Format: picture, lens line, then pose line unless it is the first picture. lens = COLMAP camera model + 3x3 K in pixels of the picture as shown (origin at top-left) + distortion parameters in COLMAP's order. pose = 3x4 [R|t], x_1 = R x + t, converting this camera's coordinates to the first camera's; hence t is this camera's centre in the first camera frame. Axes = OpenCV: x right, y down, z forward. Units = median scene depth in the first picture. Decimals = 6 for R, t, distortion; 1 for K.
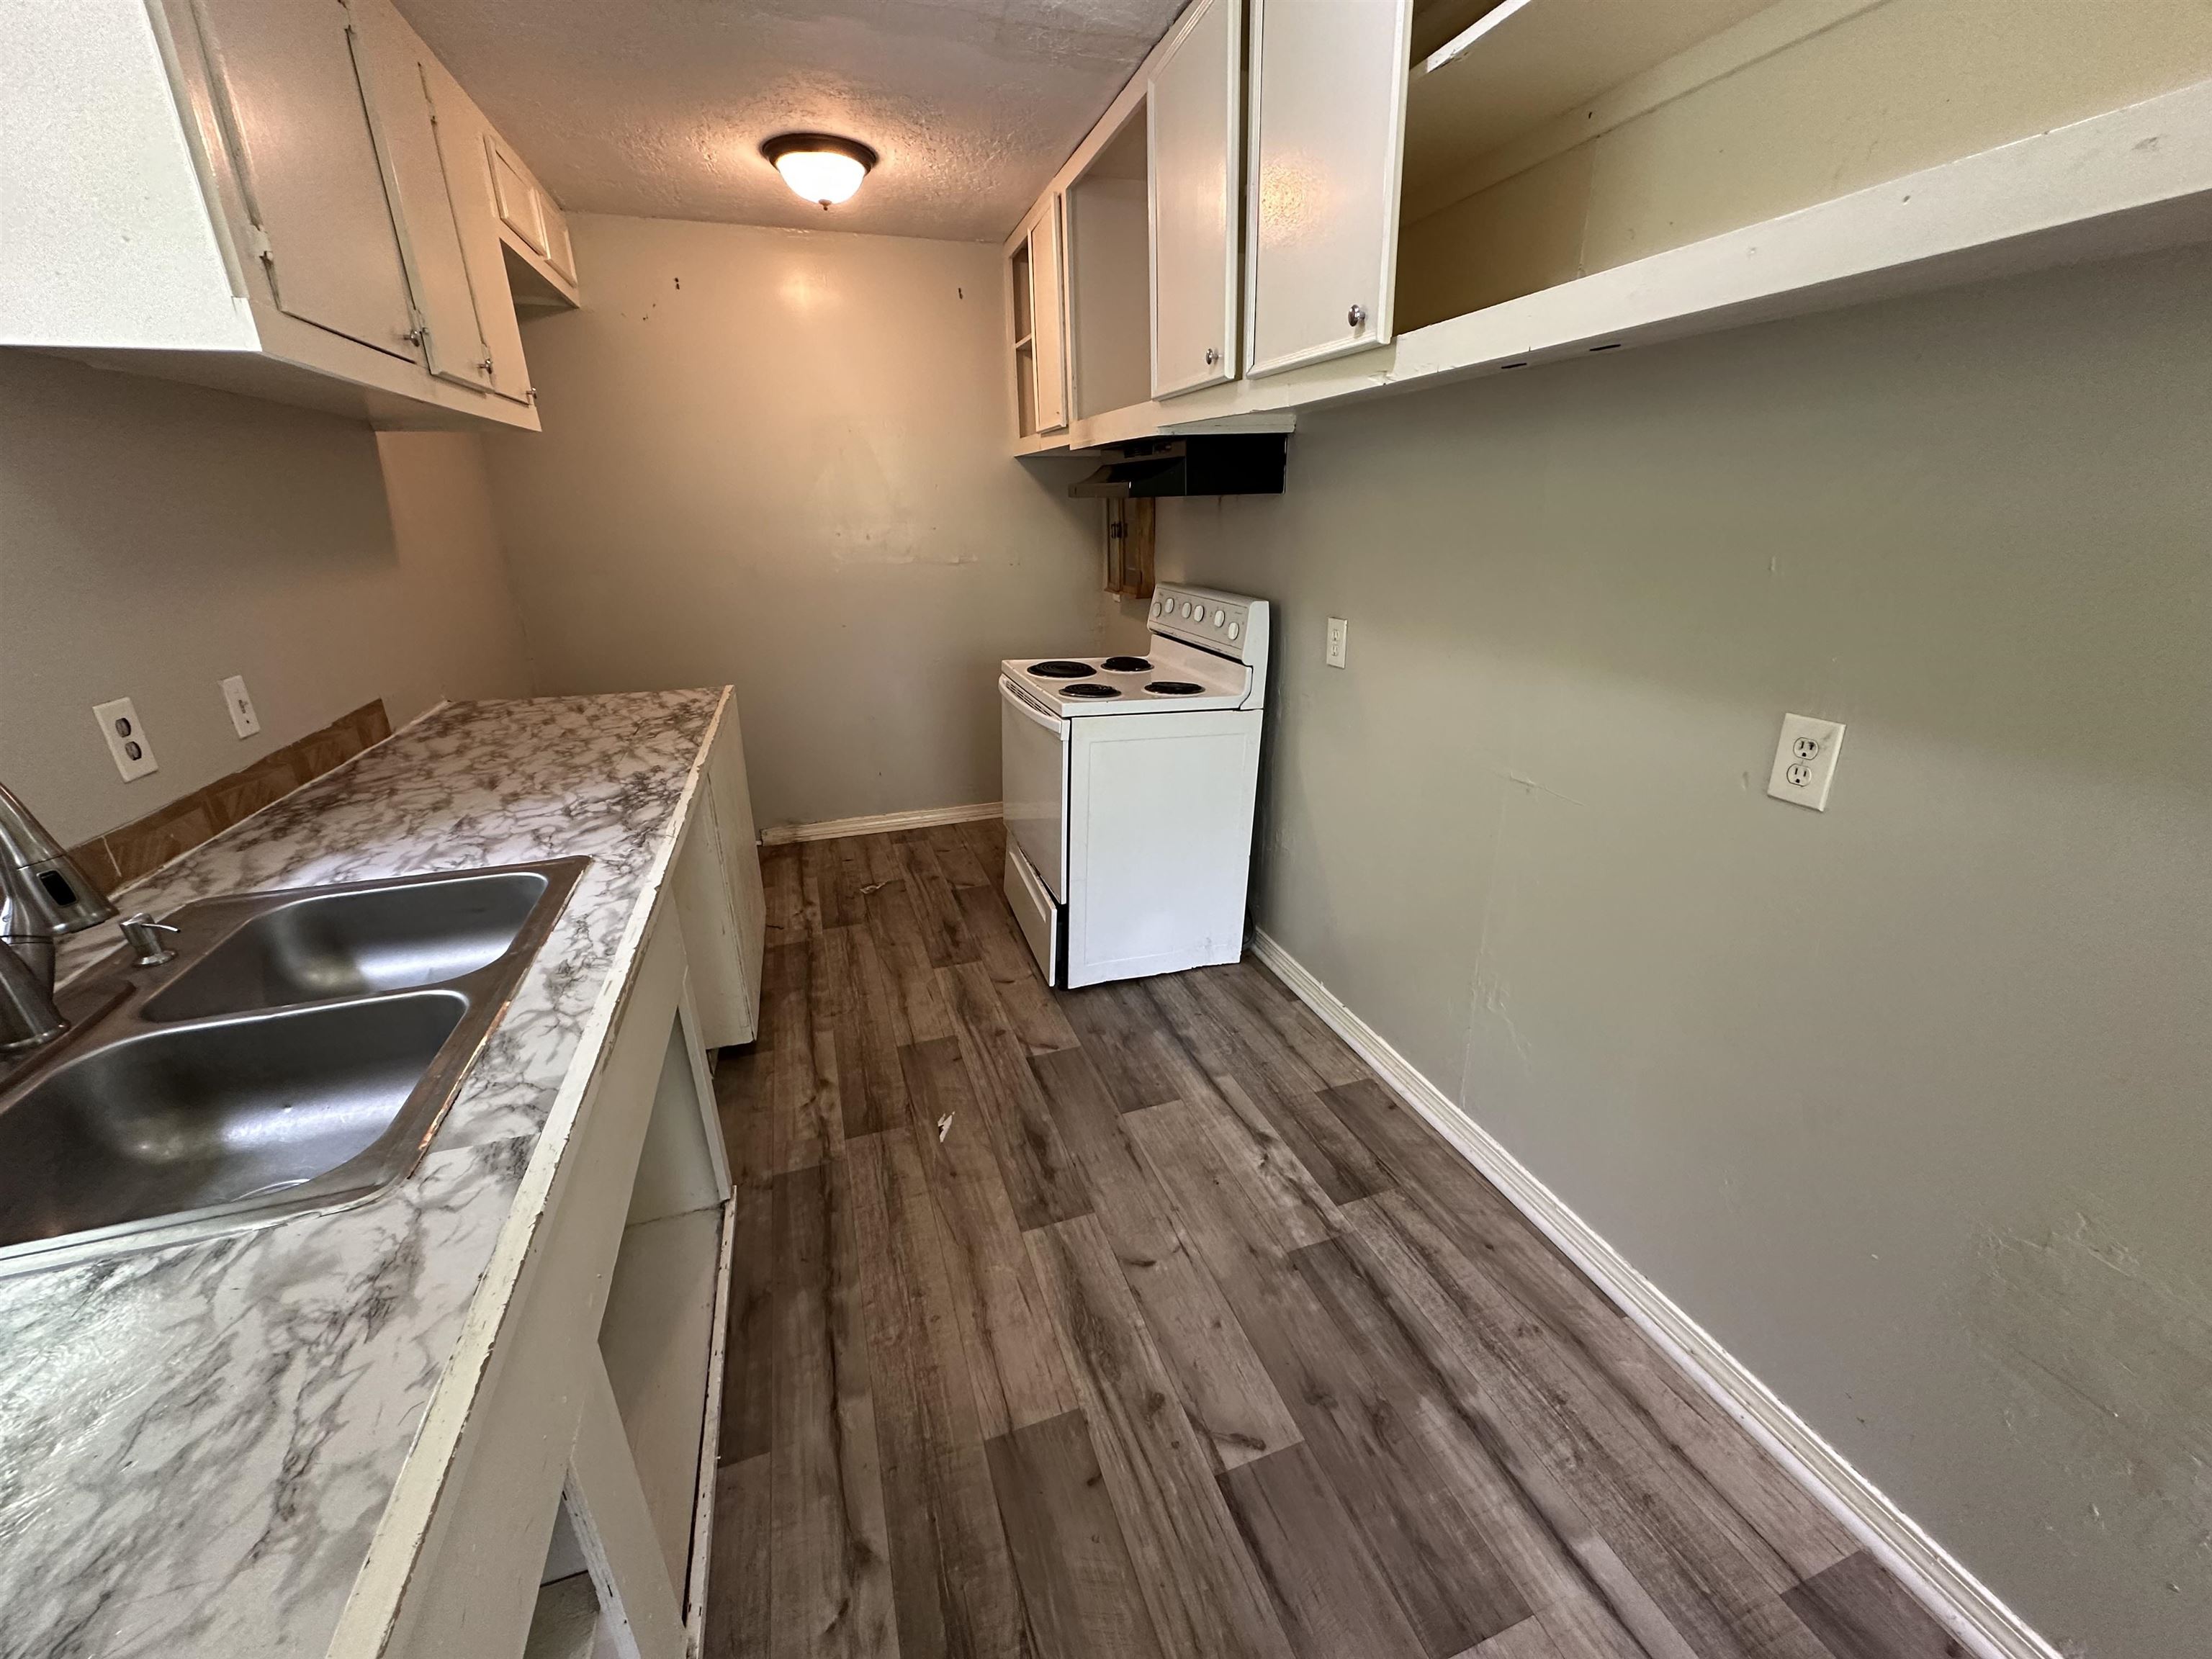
lens RADIAL K [[884.1, 0, 1106.0], [0, 884.1, 829.5], [0, 0, 1]] dist [-0.001665, 0.000735]
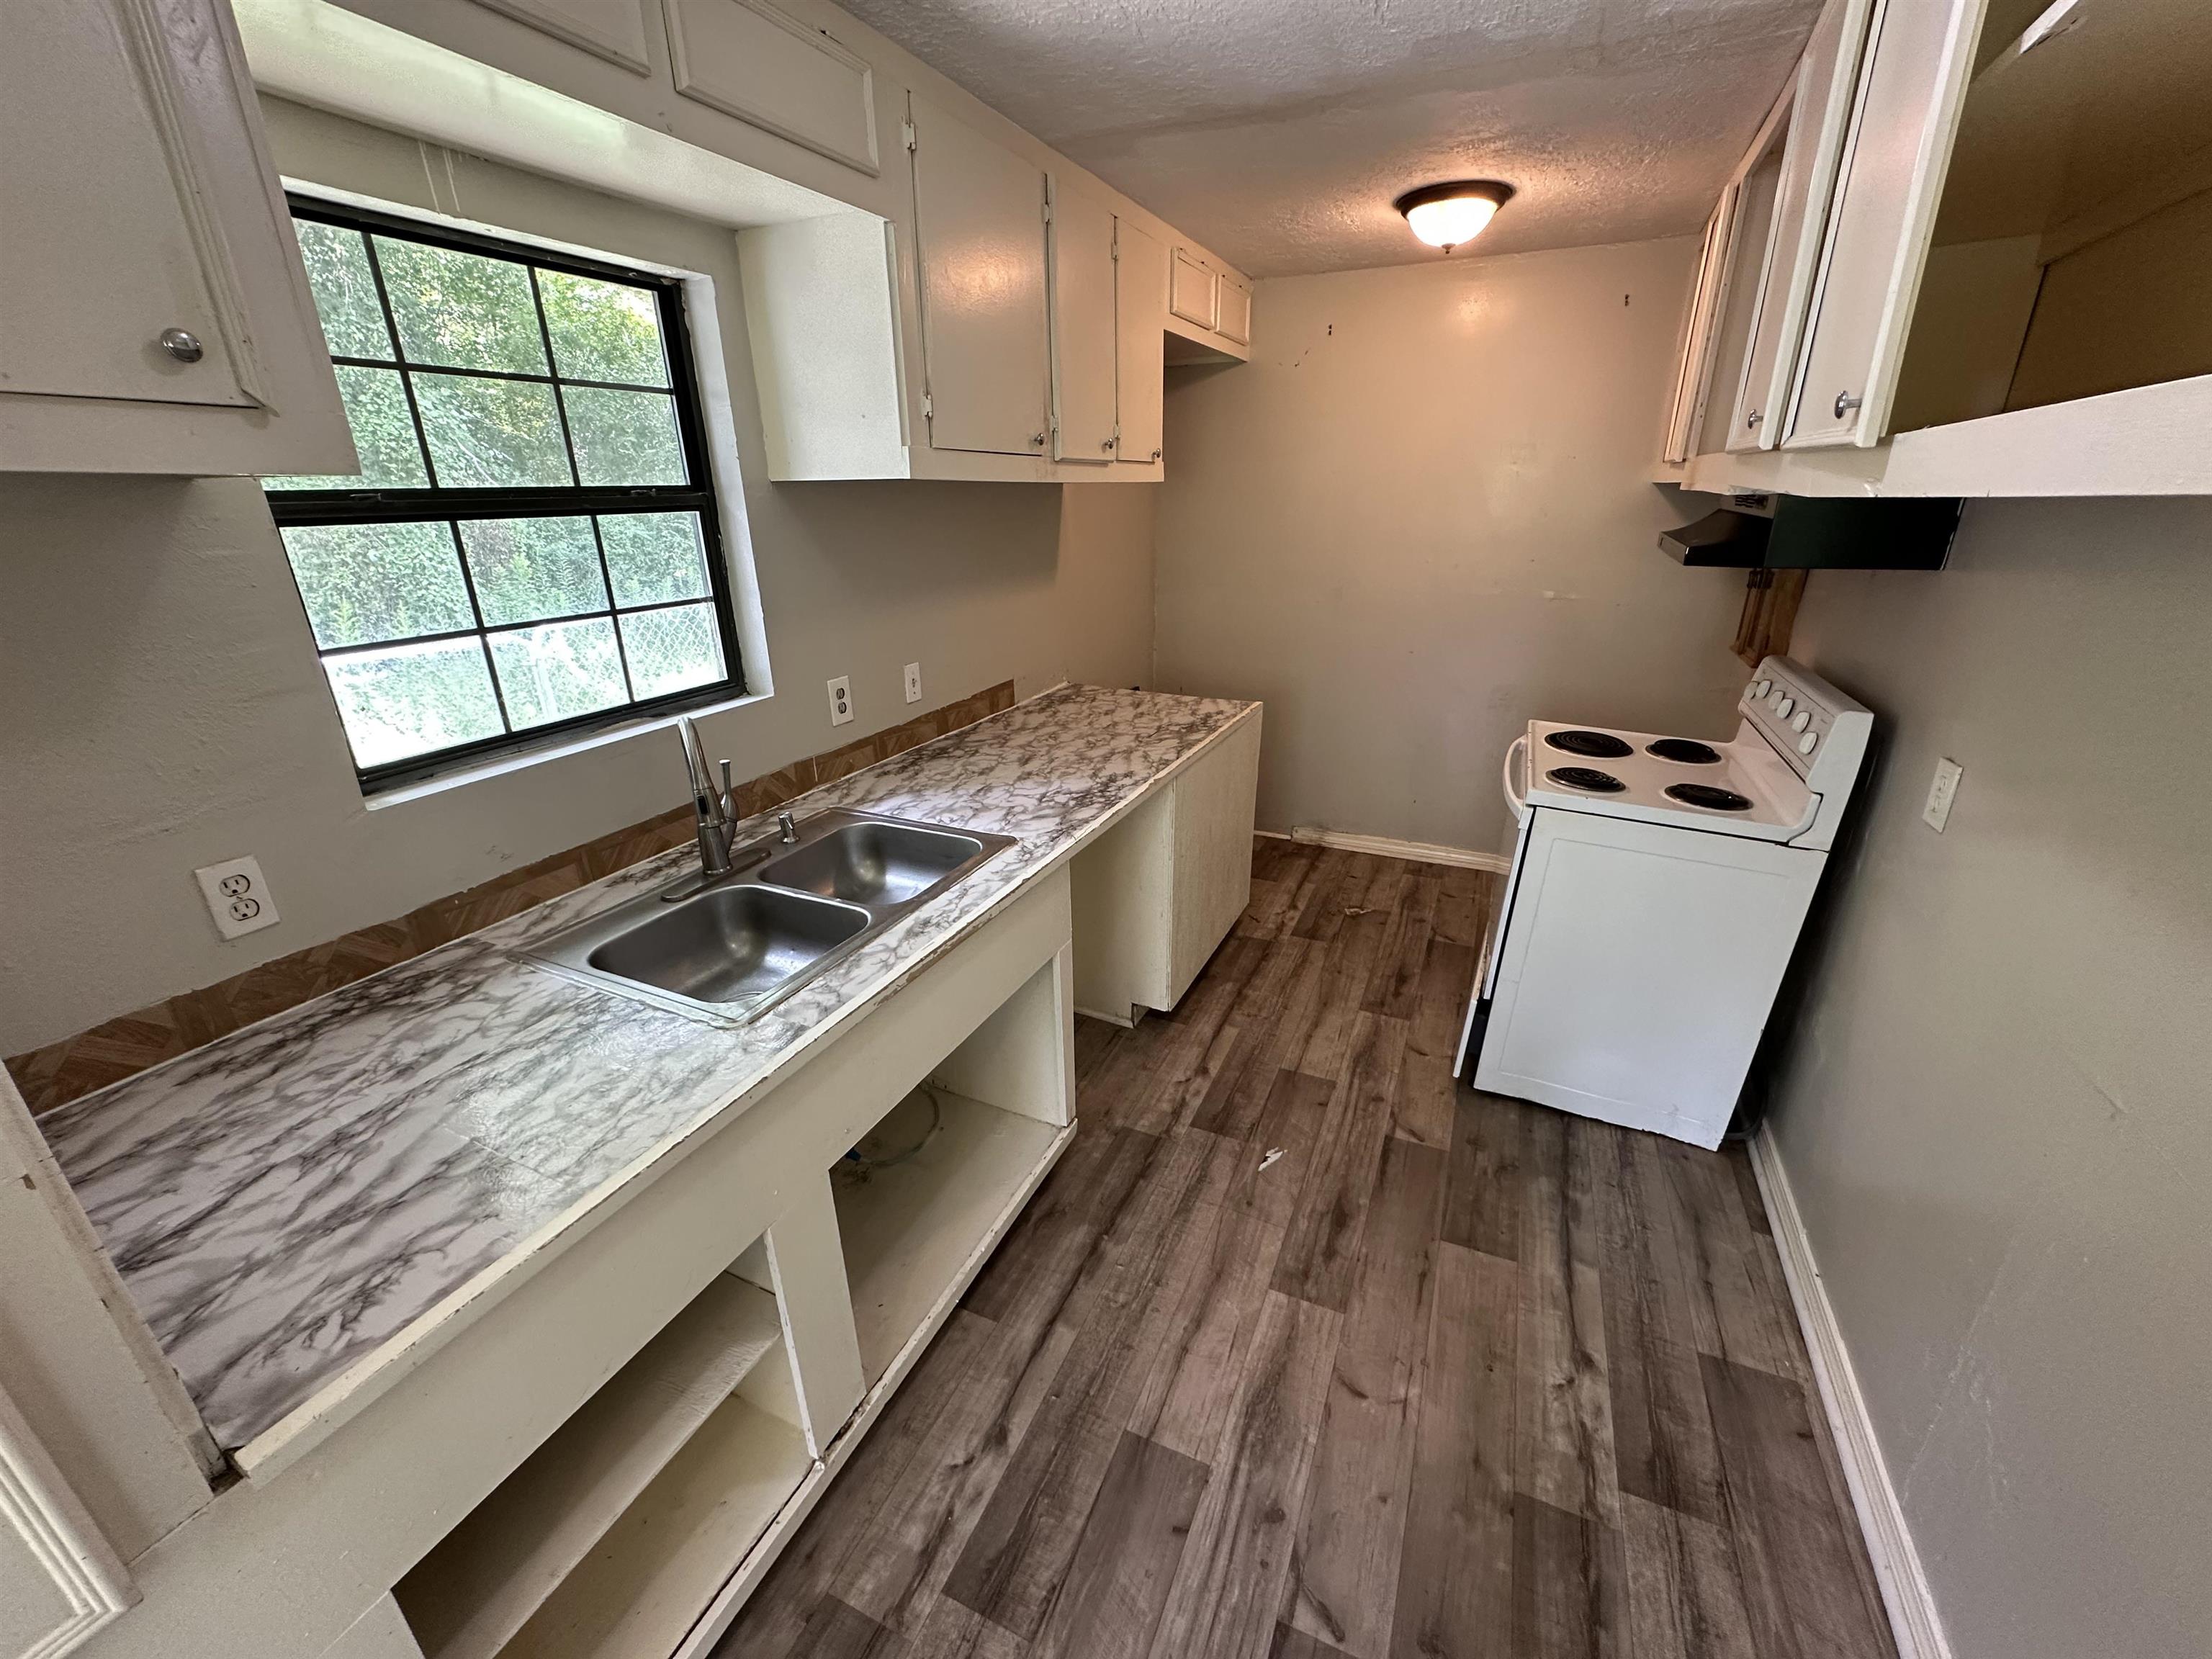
lens RADIAL K [[884.1, 0, 1106.0], [0, 884.1, 829.5], [0, 0, 1]] dist [-0.001665, 0.000735]
pose [[0.727894, 0.251723, -0.637814, 0.296547], [-0.237389, 0.965166, 0.110001, -0.133308], [0.643286, 0.071341, 0.762295, 0.054251]]
